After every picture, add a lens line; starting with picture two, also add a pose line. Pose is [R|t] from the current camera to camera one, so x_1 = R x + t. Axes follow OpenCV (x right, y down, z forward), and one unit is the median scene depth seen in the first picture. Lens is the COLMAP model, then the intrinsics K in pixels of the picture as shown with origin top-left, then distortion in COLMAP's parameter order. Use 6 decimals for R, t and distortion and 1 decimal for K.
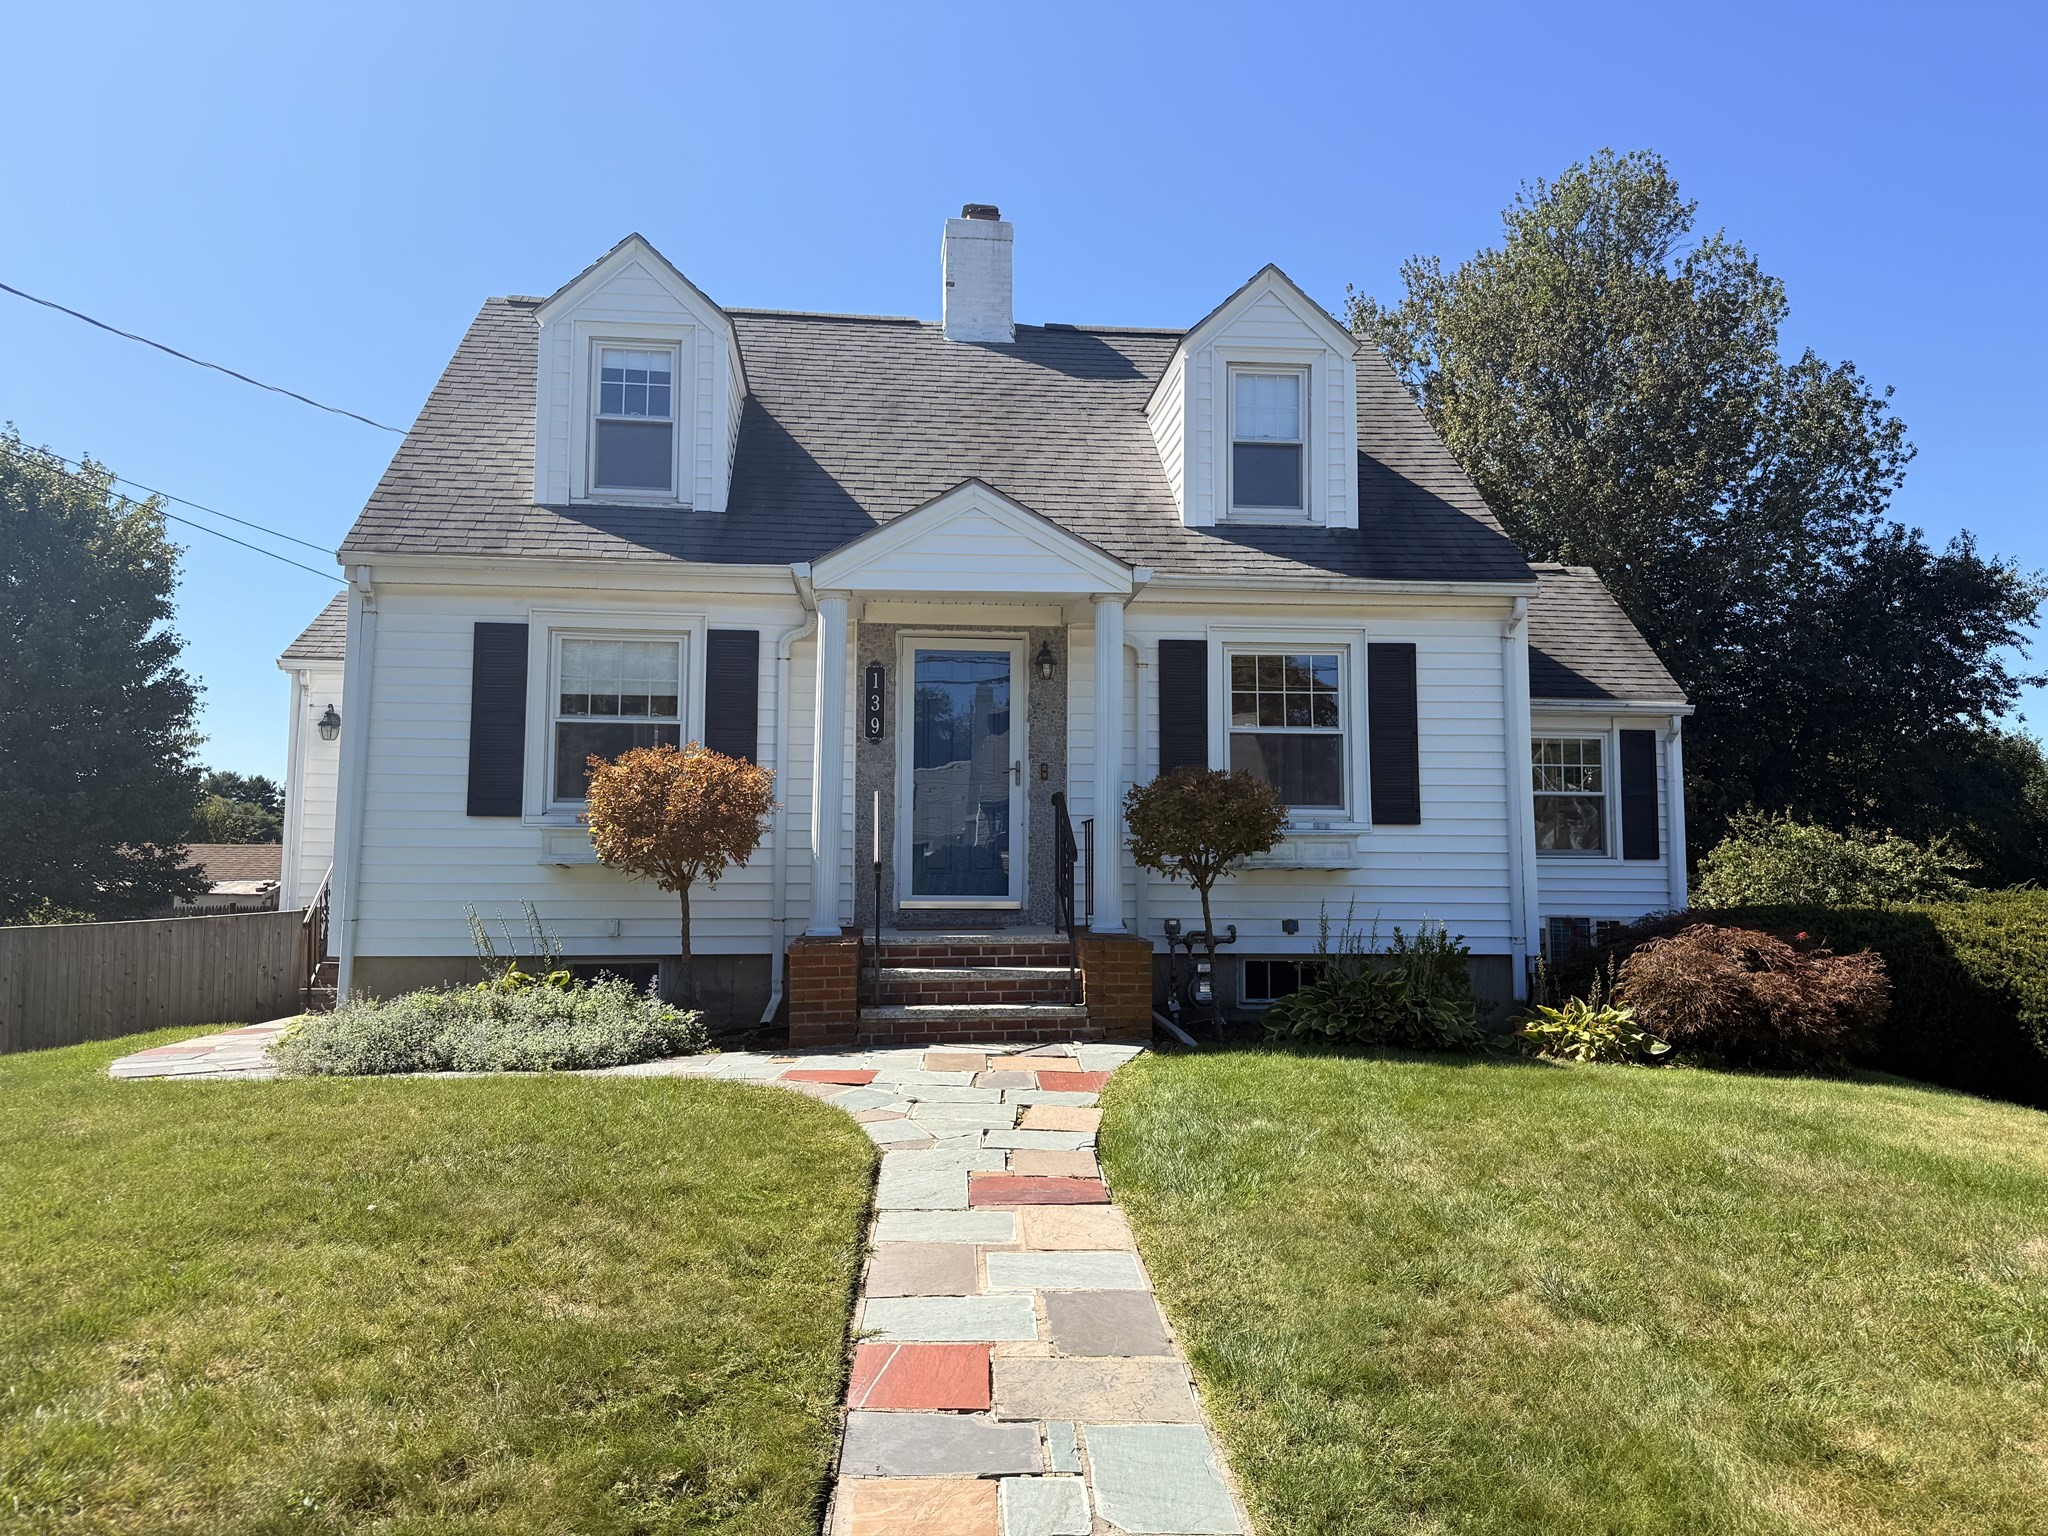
lens RADIAL K [[1436.4, 0, 1023.9], [0, 1436.4, 771.9], [0, 0, 1]] dist [0.064617, -0.000181]
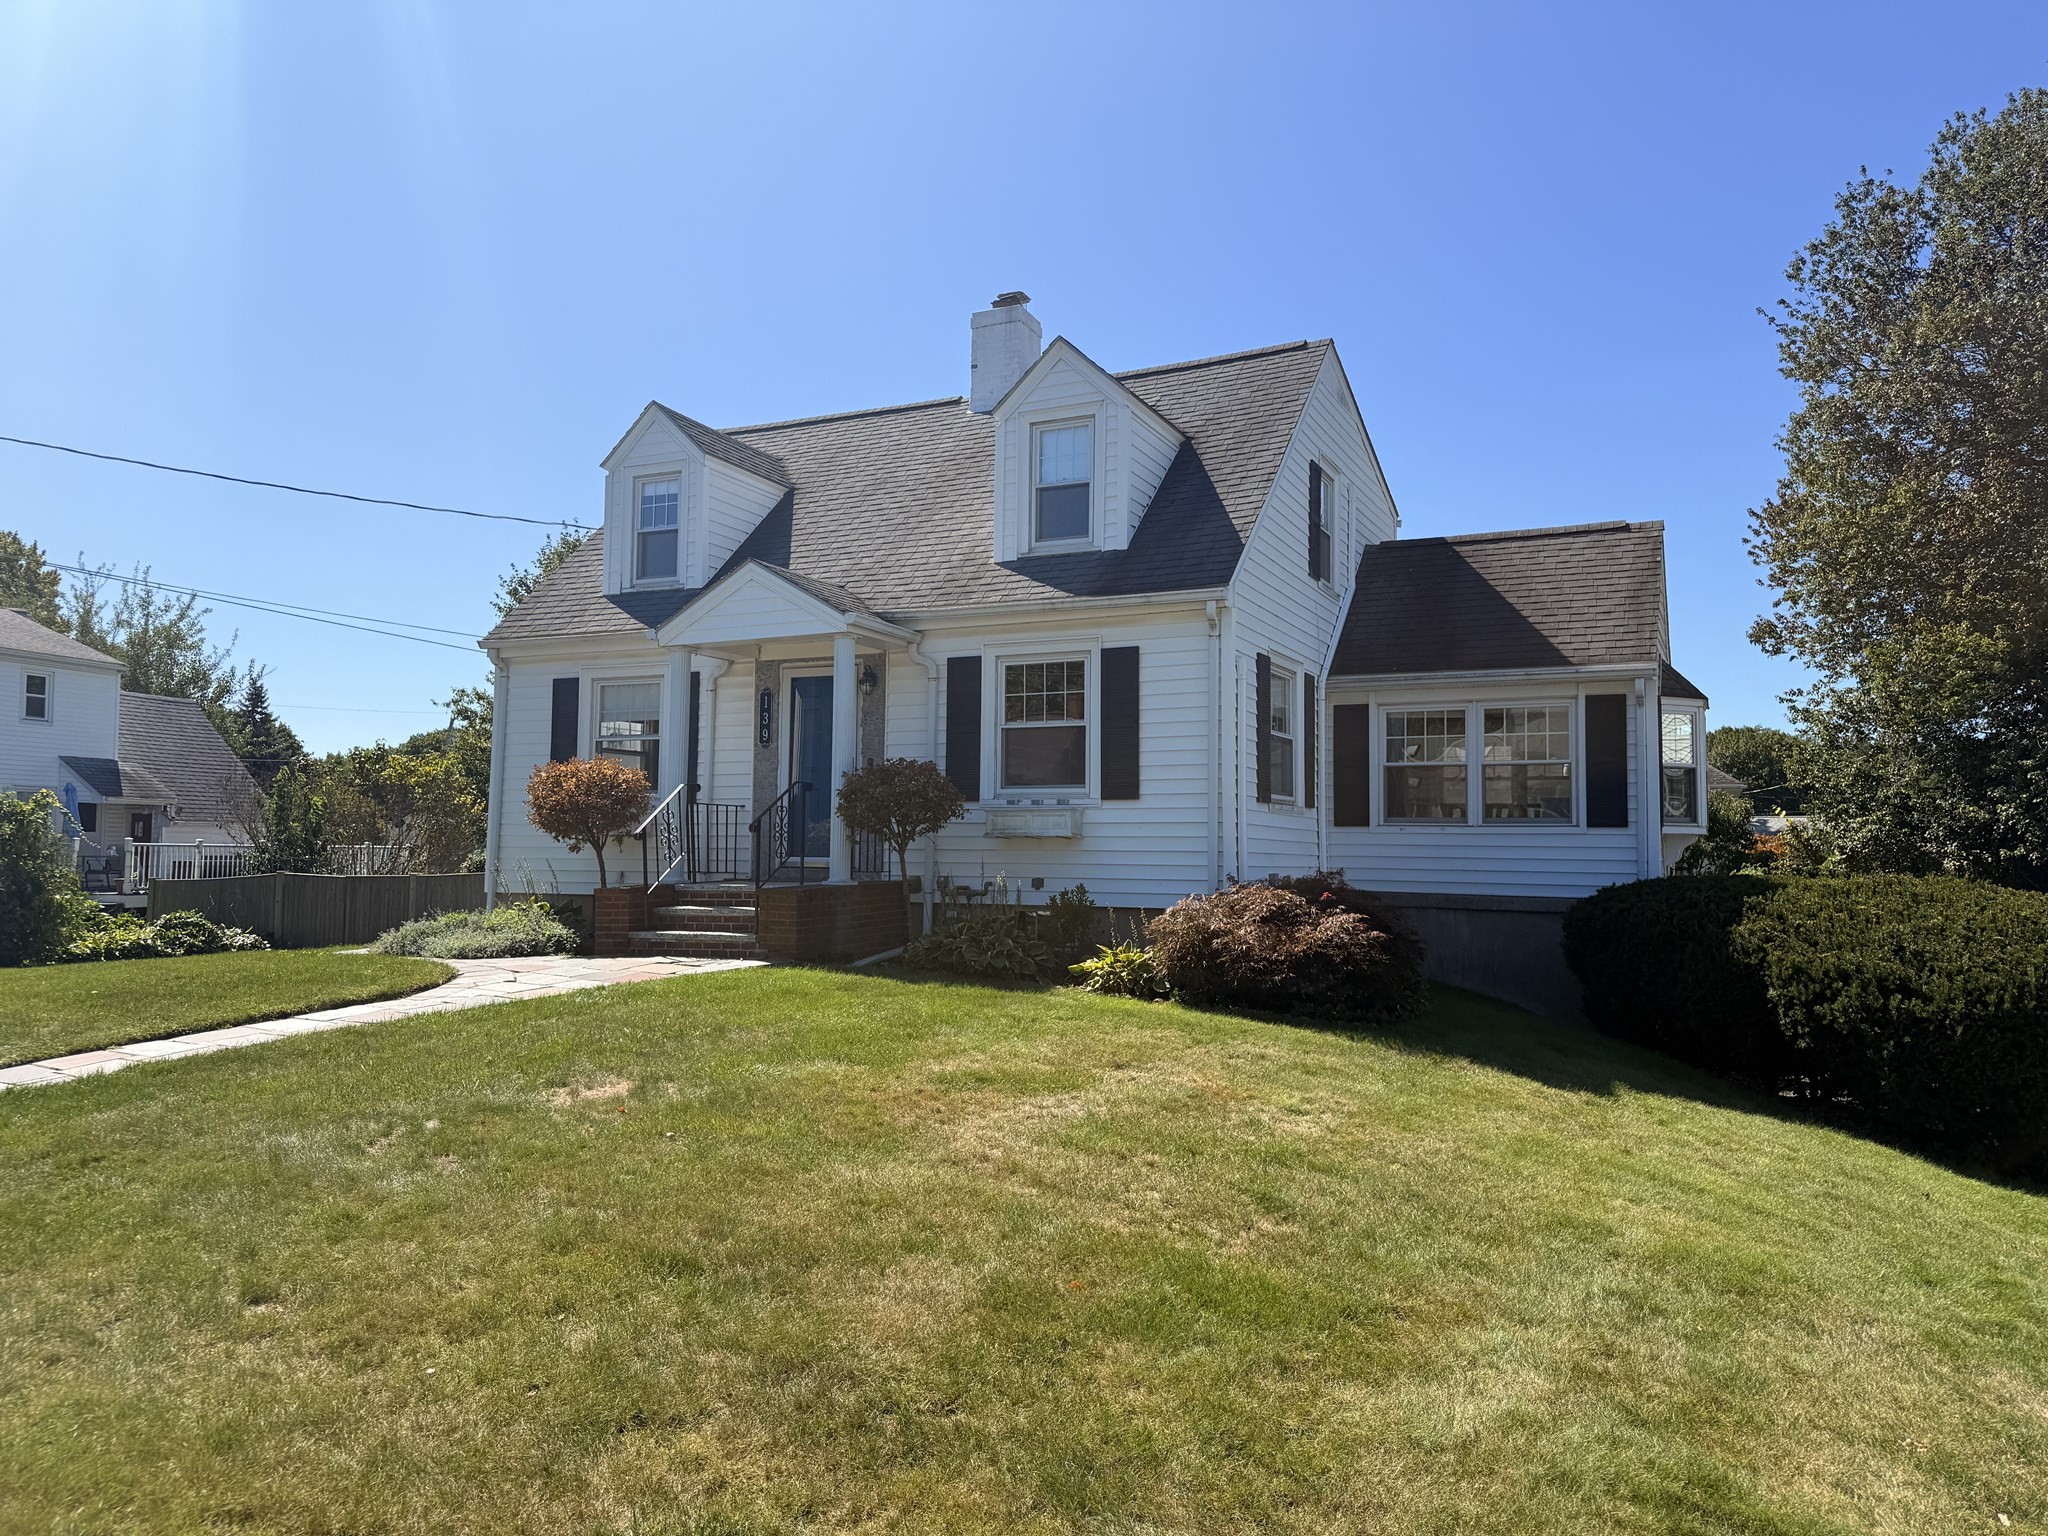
lens RADIAL K [[1436.4, 0, 1027.2], [0, 1436.4, 762.0], [0, 0, 1]] dist [0.064617, -0.000181]
pose [[0.854484, -0.028913, -0.518672, 0.806937], [0.036163, 0.999338, 0.003869, -0.002023], [0.518217, -0.022063, 0.854965, -0.054821]]
